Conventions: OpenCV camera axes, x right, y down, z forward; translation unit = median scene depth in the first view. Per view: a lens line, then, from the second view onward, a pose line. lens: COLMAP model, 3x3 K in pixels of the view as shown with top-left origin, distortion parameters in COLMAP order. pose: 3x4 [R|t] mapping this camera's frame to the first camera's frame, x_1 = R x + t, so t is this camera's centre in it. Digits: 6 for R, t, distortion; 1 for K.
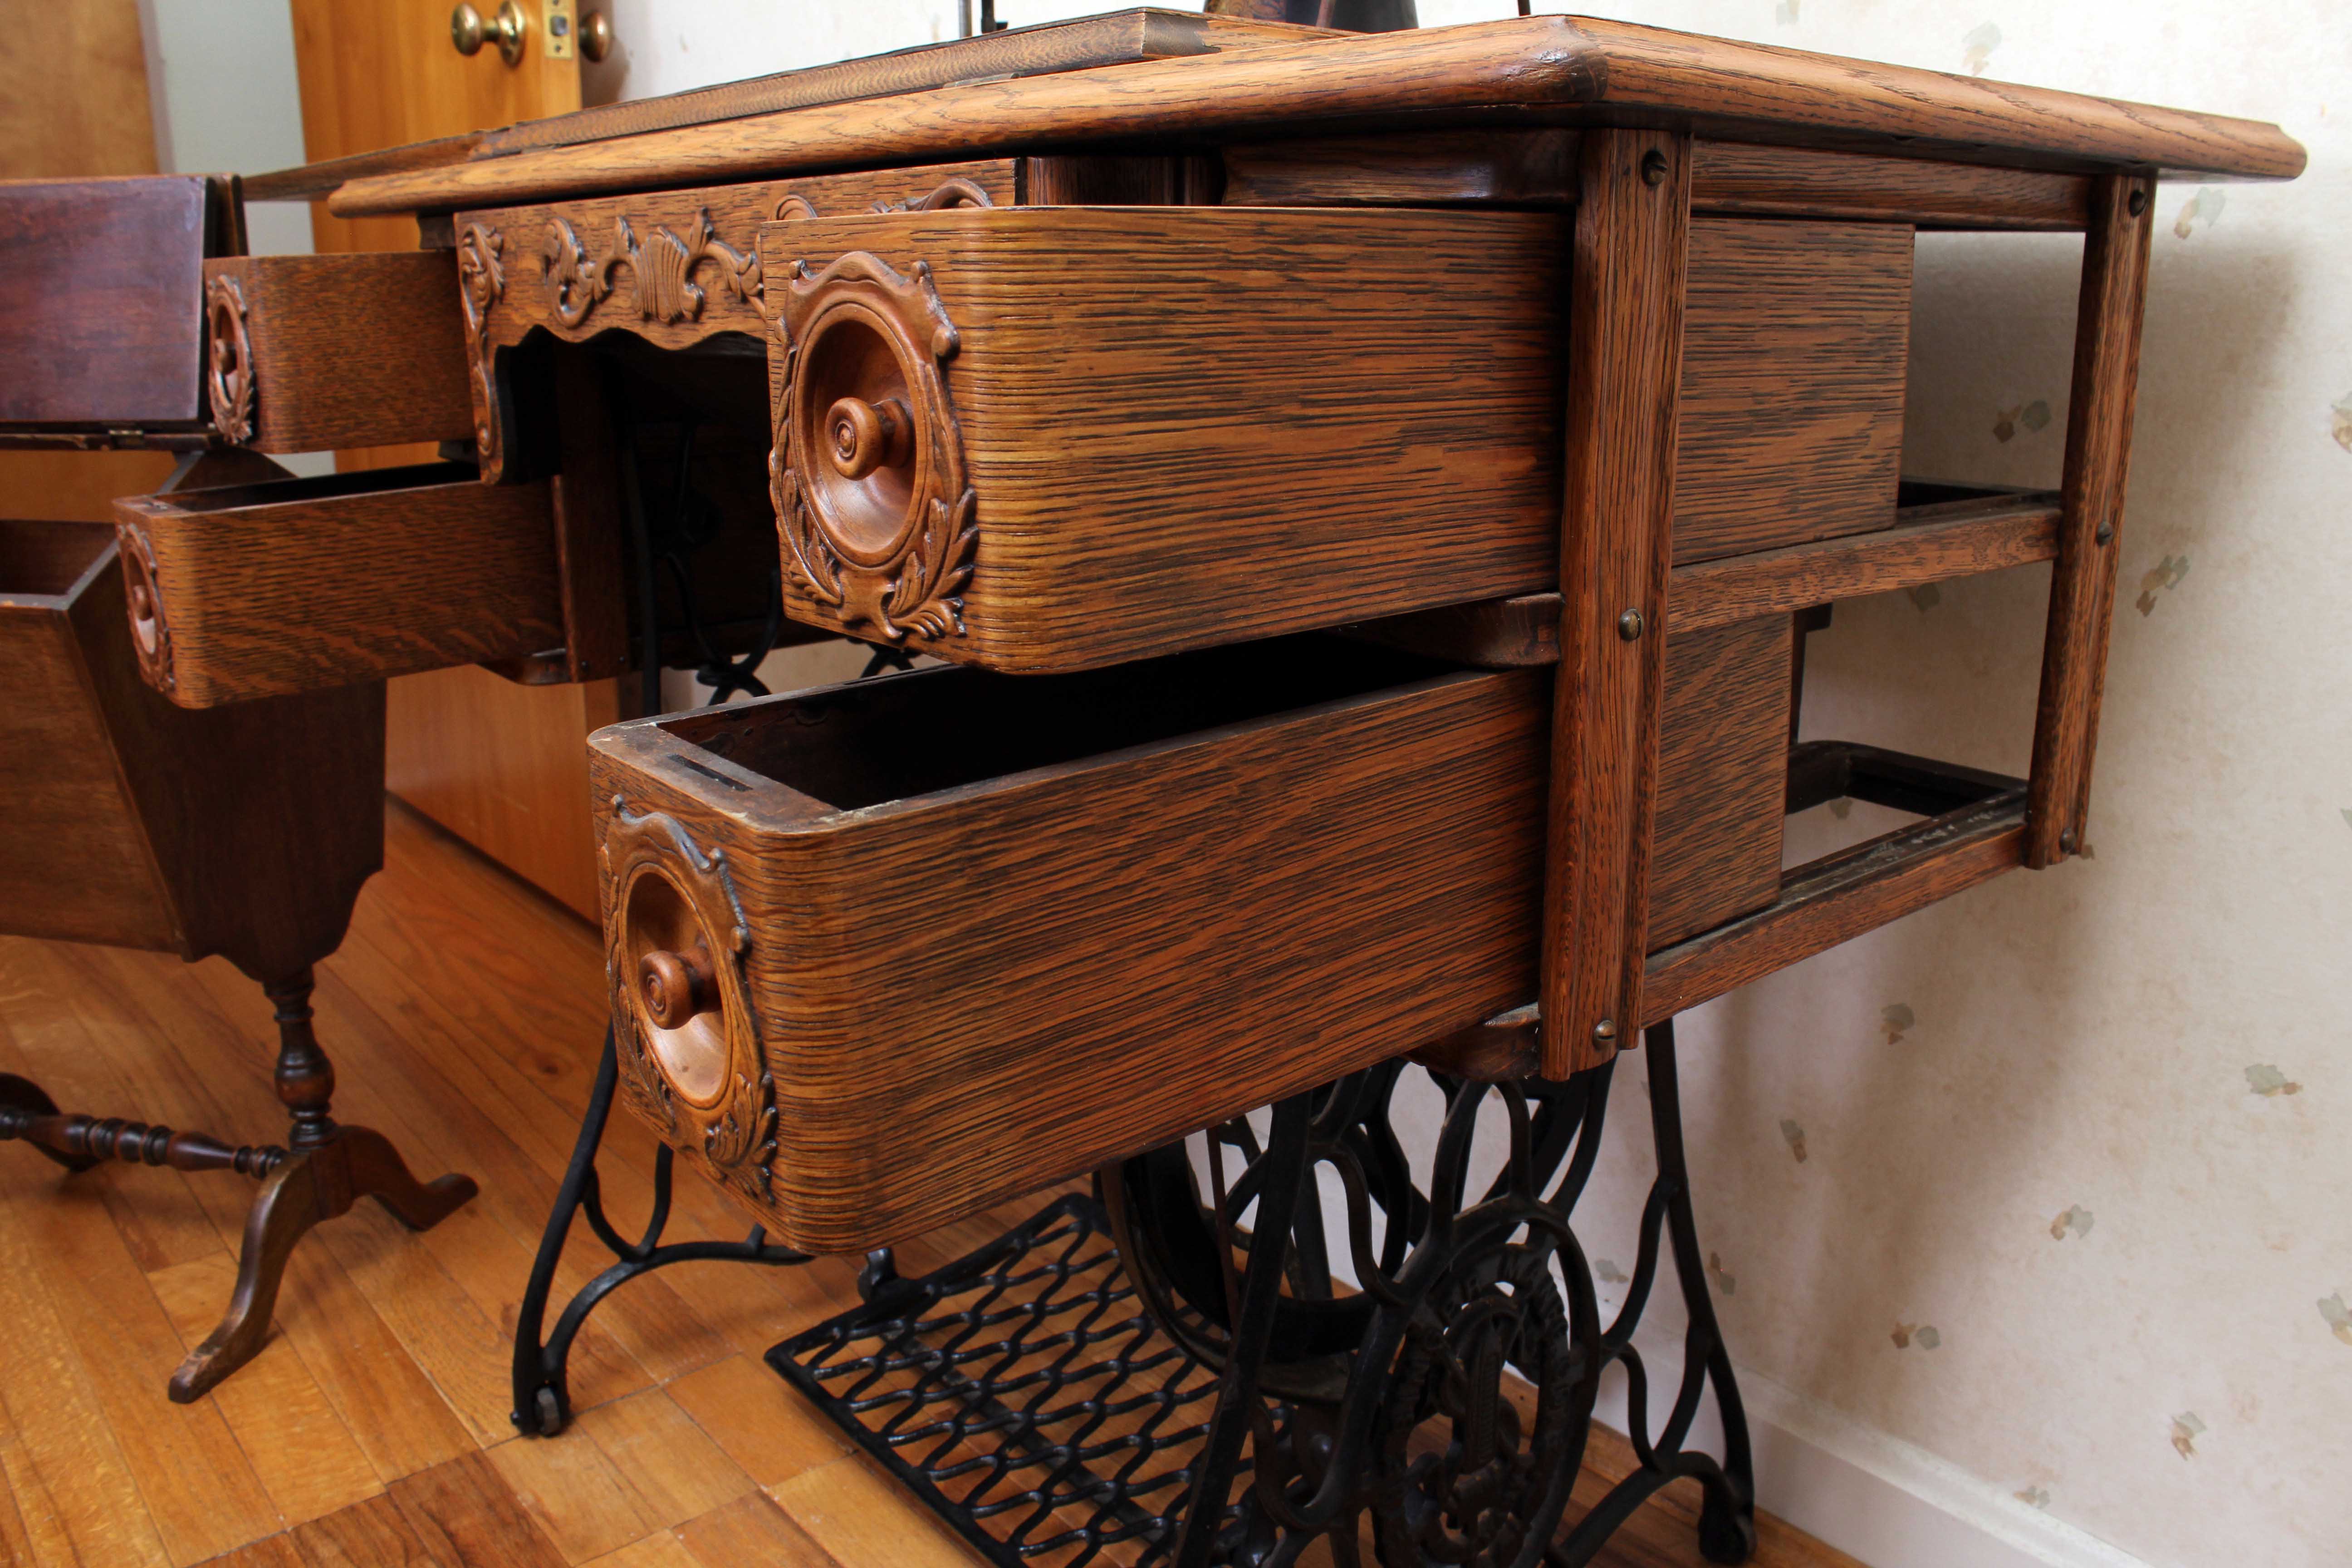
lens RADIAL K [[1953.6, 0, 1183.4], [0, 1953.6, 754.5], [0, 0, 1]] dist [-0.168874, 0.138224]
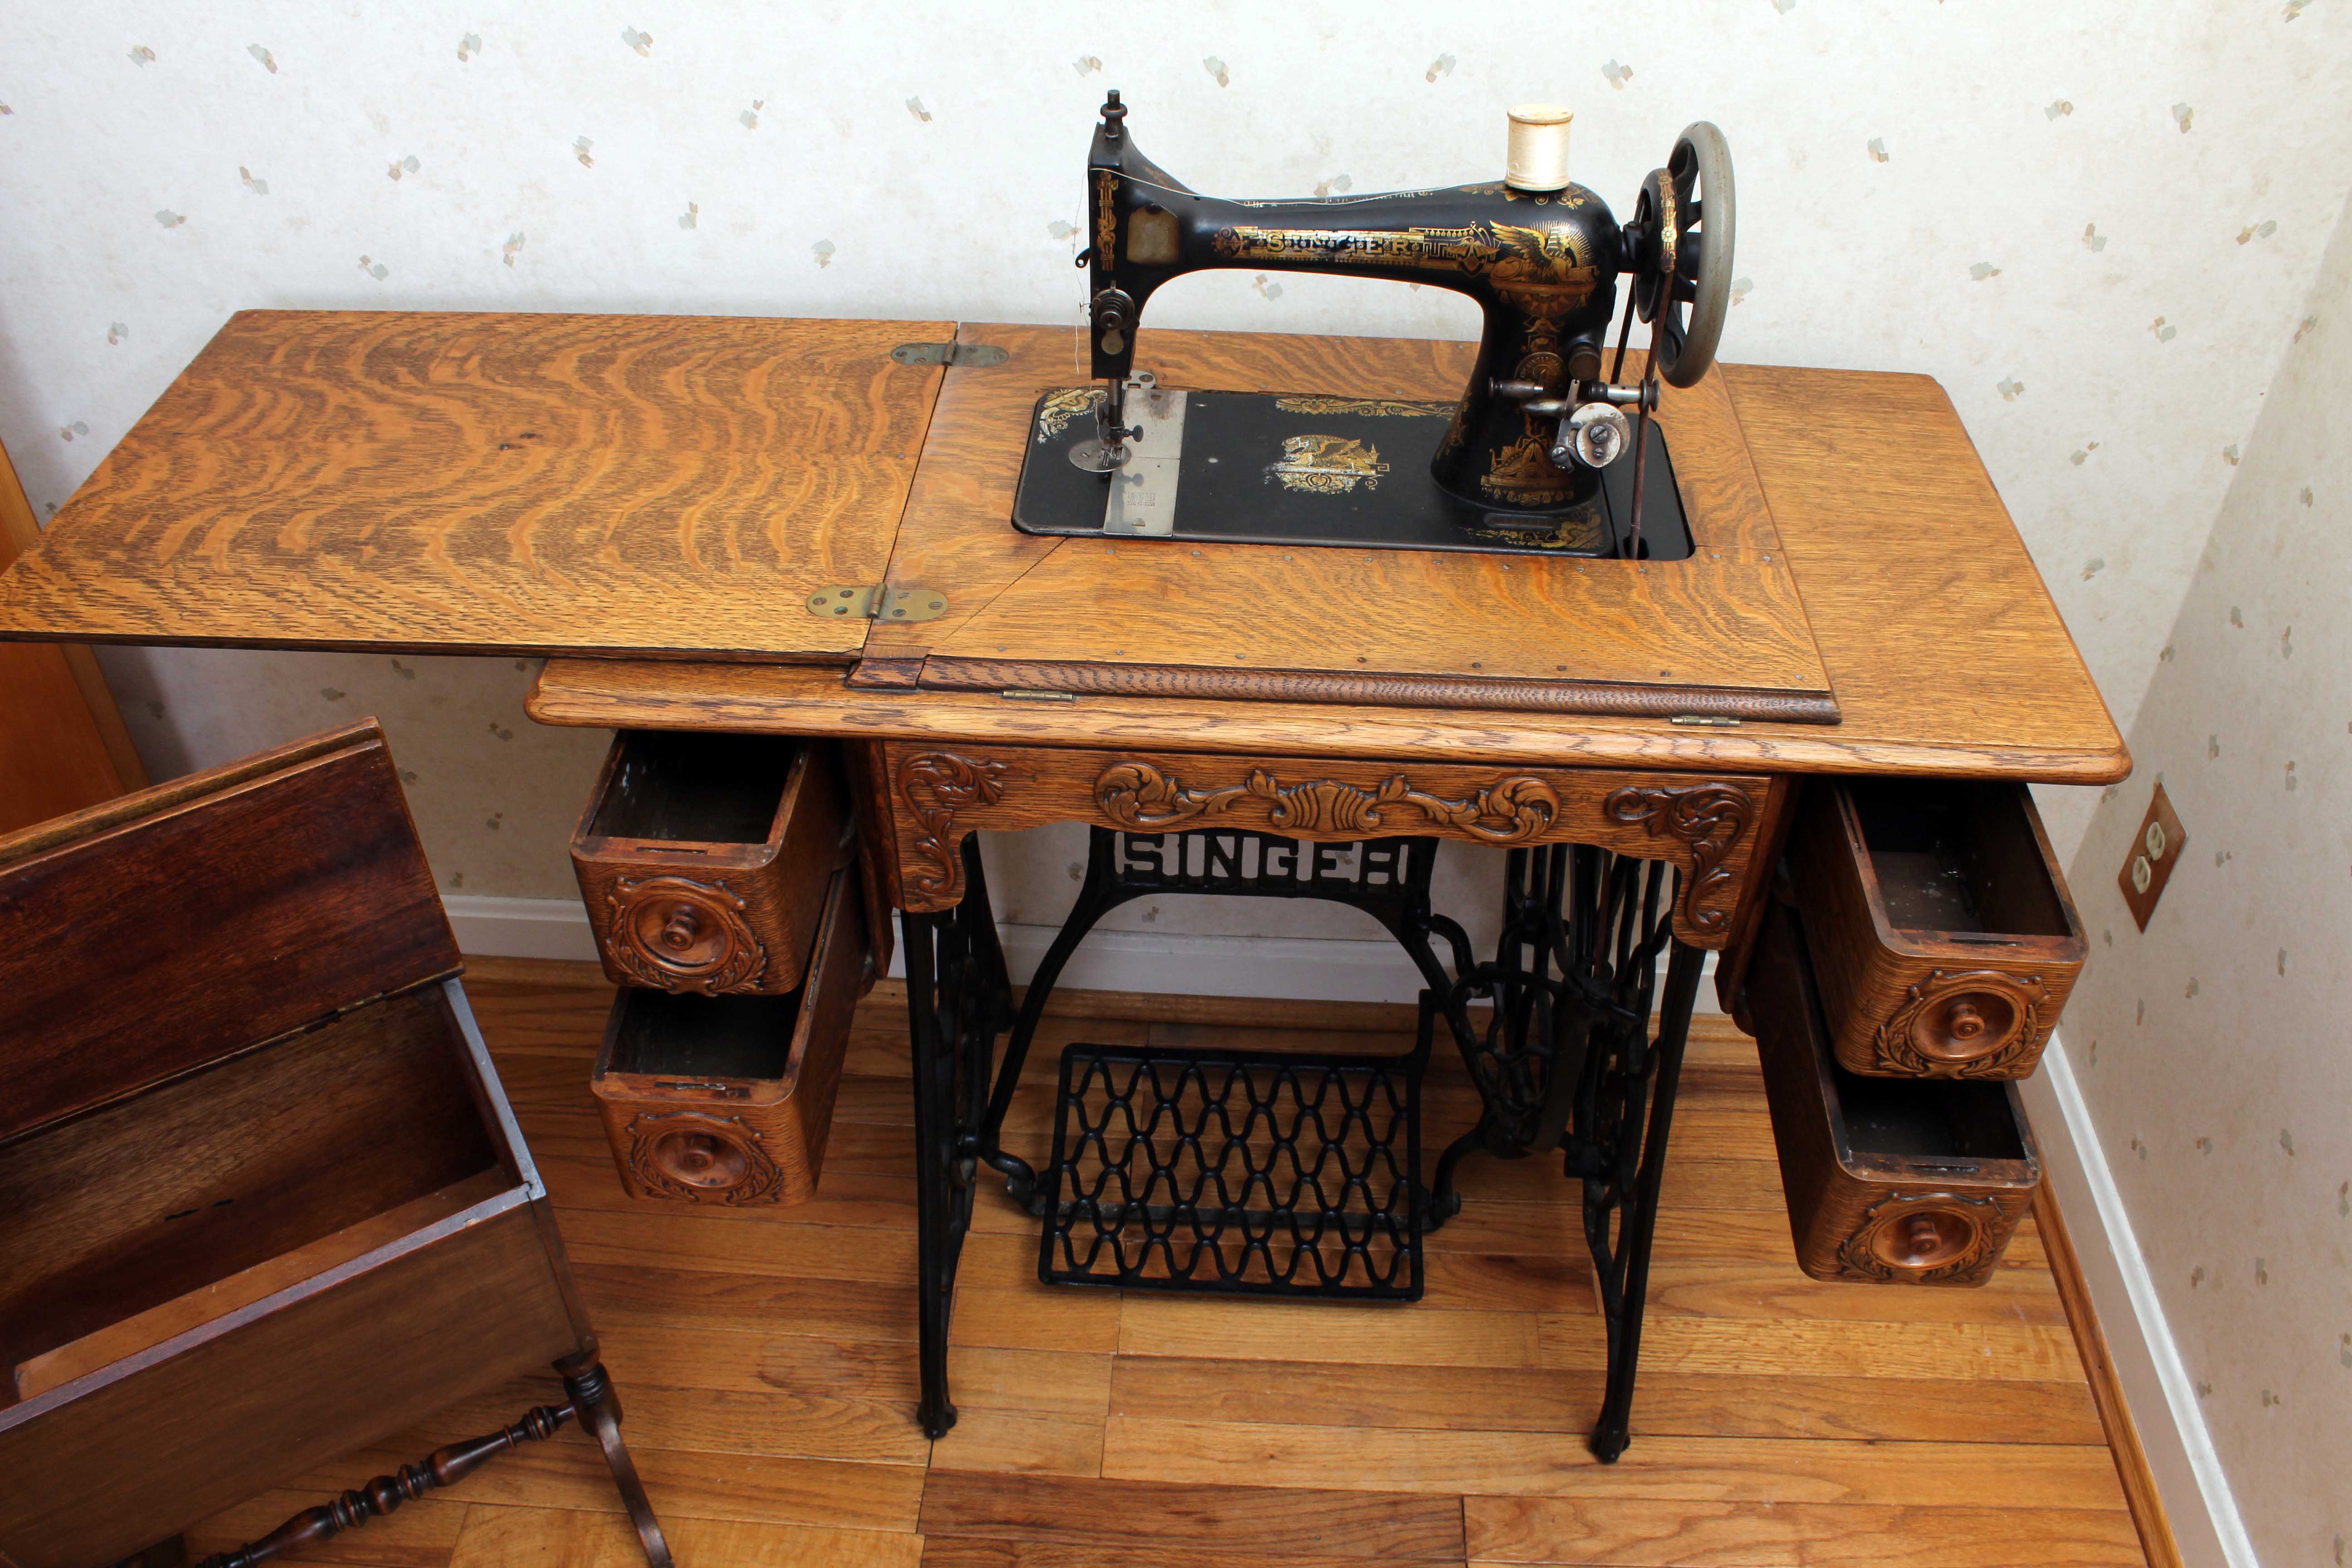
lens RADIAL K [[1953.6, 0, 1227.4], [0, 1953.6, 763.2], [0, 0, 1]] dist [-0.168874, 0.138224]
pose [[0.670871, -0.461519, 0.580458, -1.001369], [0.159688, 0.854282, 0.494673, -0.878288], [-0.724176, -0.239170, 0.646813, 0.121855]]
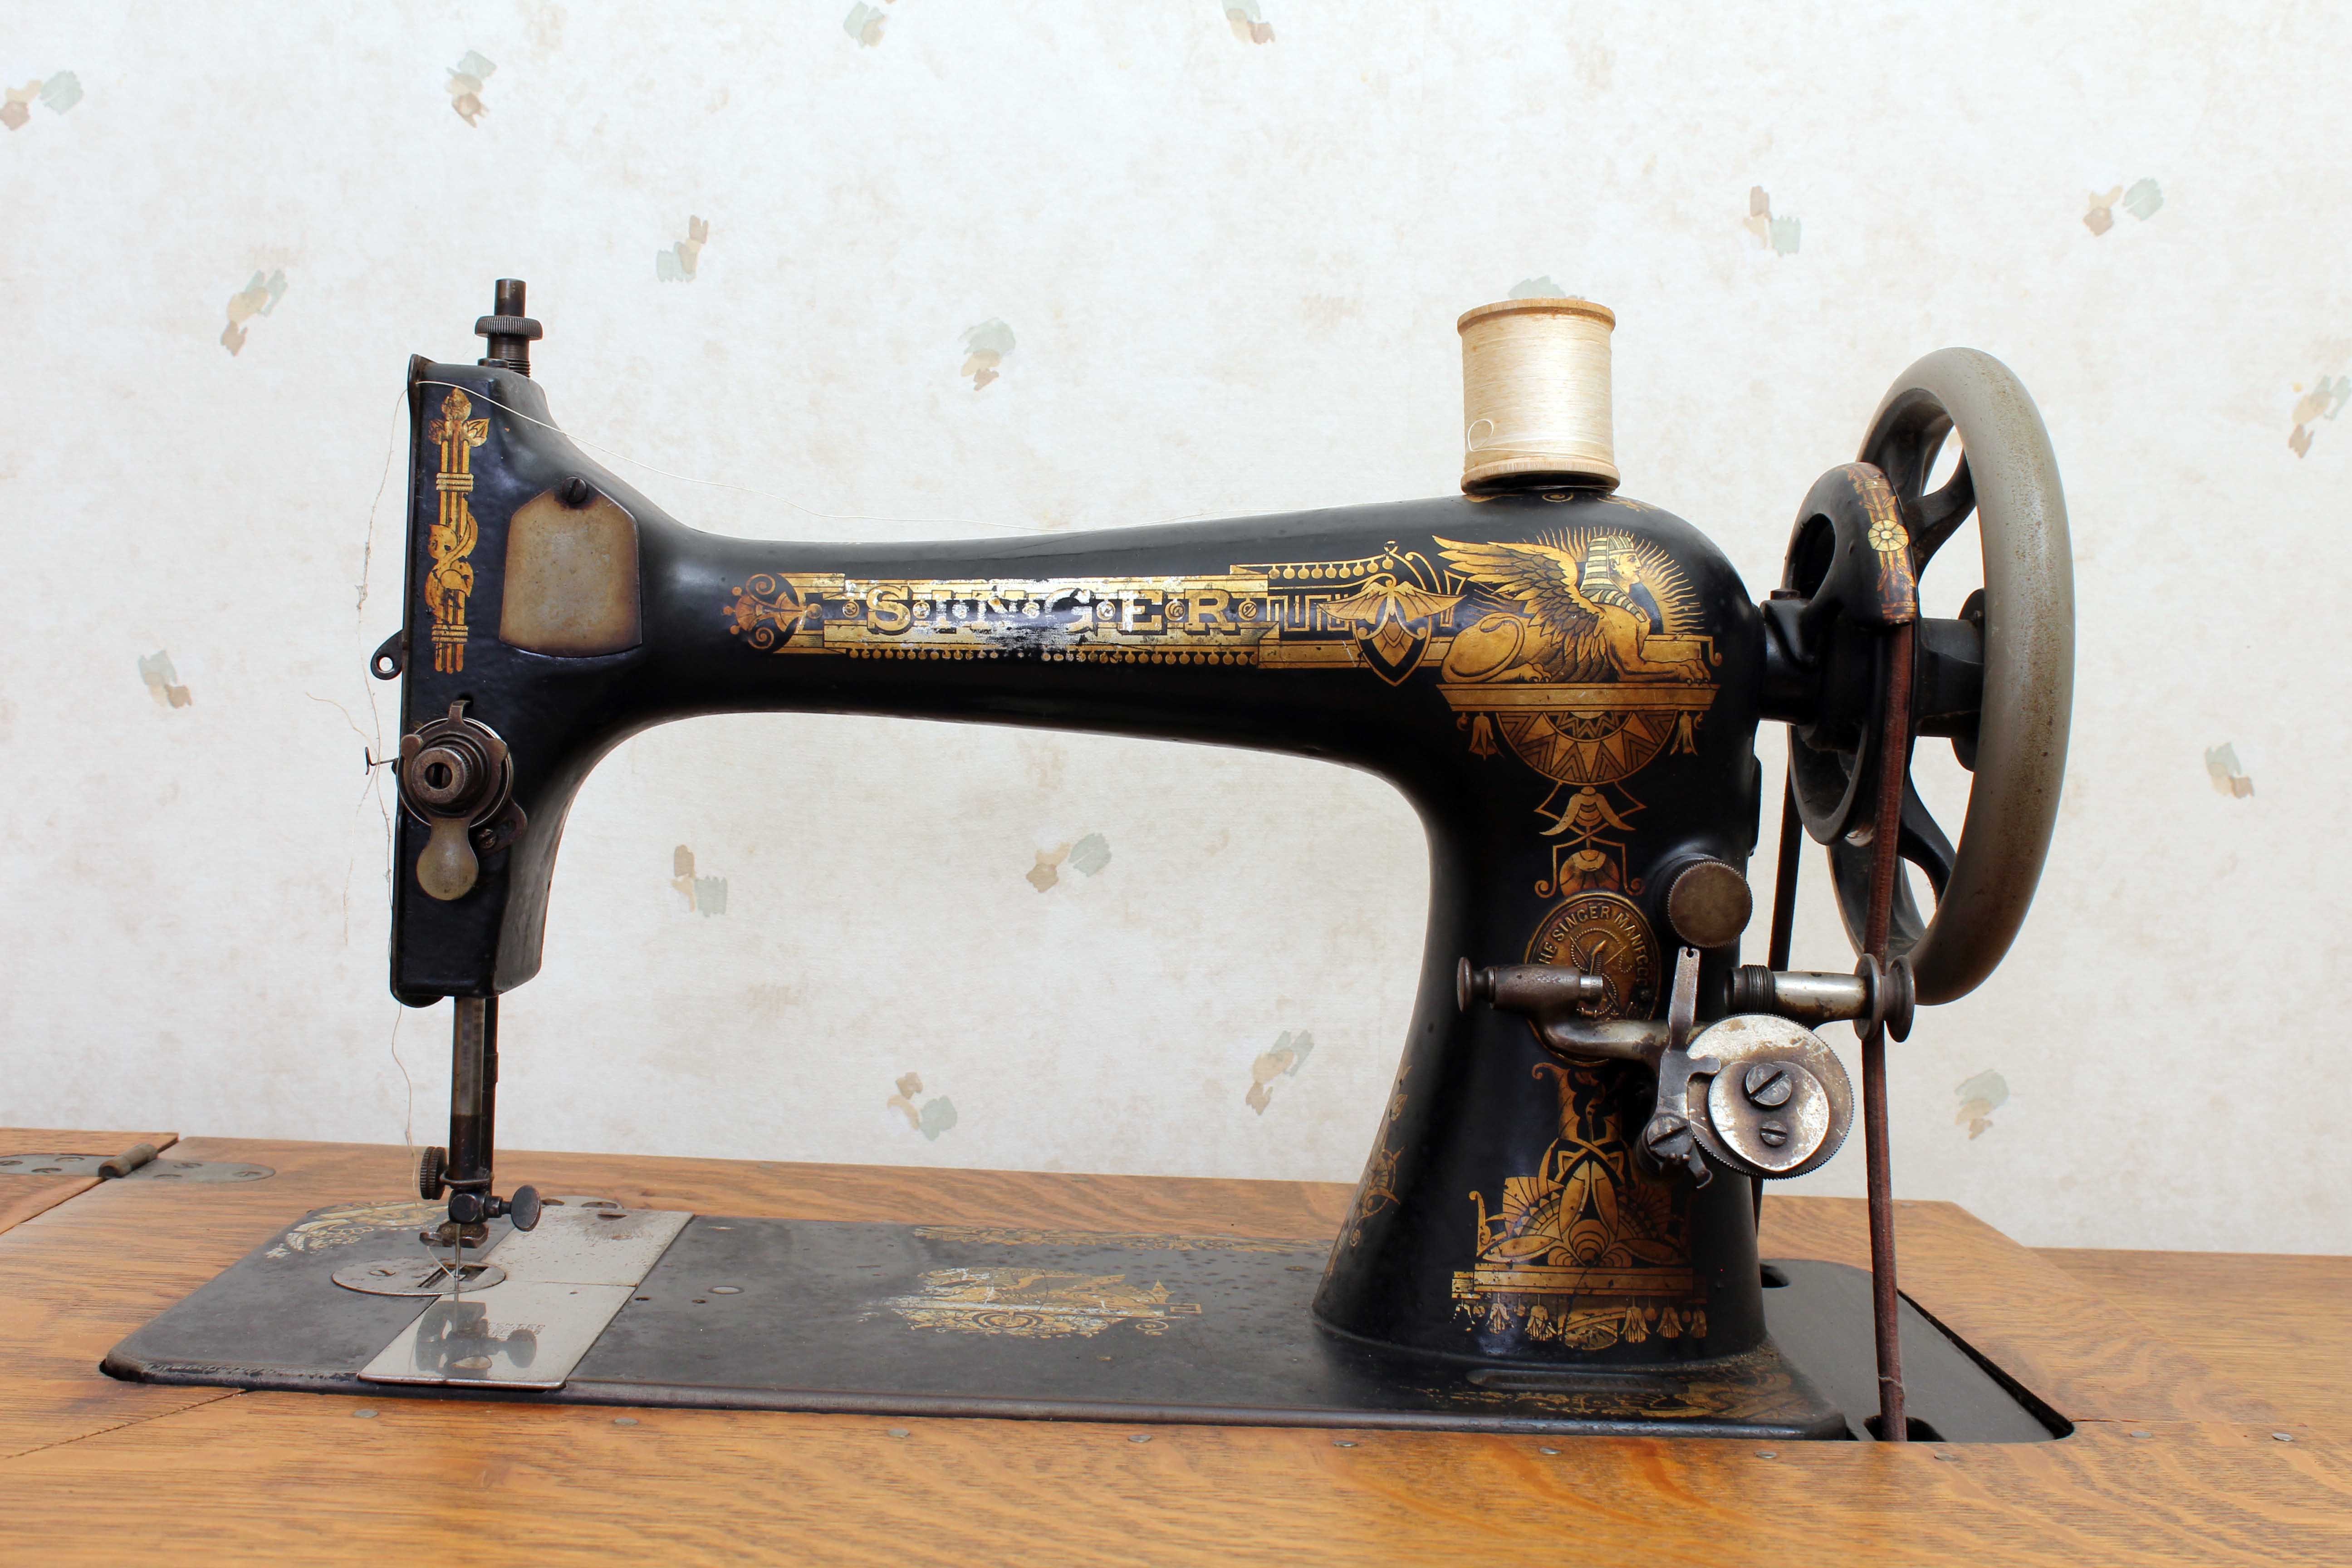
lens RADIAL K [[2739.1, 0, 1232.5], [0, 2739.1, 751.5], [0, 0, 1]] dist [-0.065935, 0.000000]
pose [[0.610136, 0.009425, 0.792240, -0.586790], [0.153040, 0.979696, -0.129517, -0.395070], [-0.777375, 0.200268, 0.596306, 0.523005]]
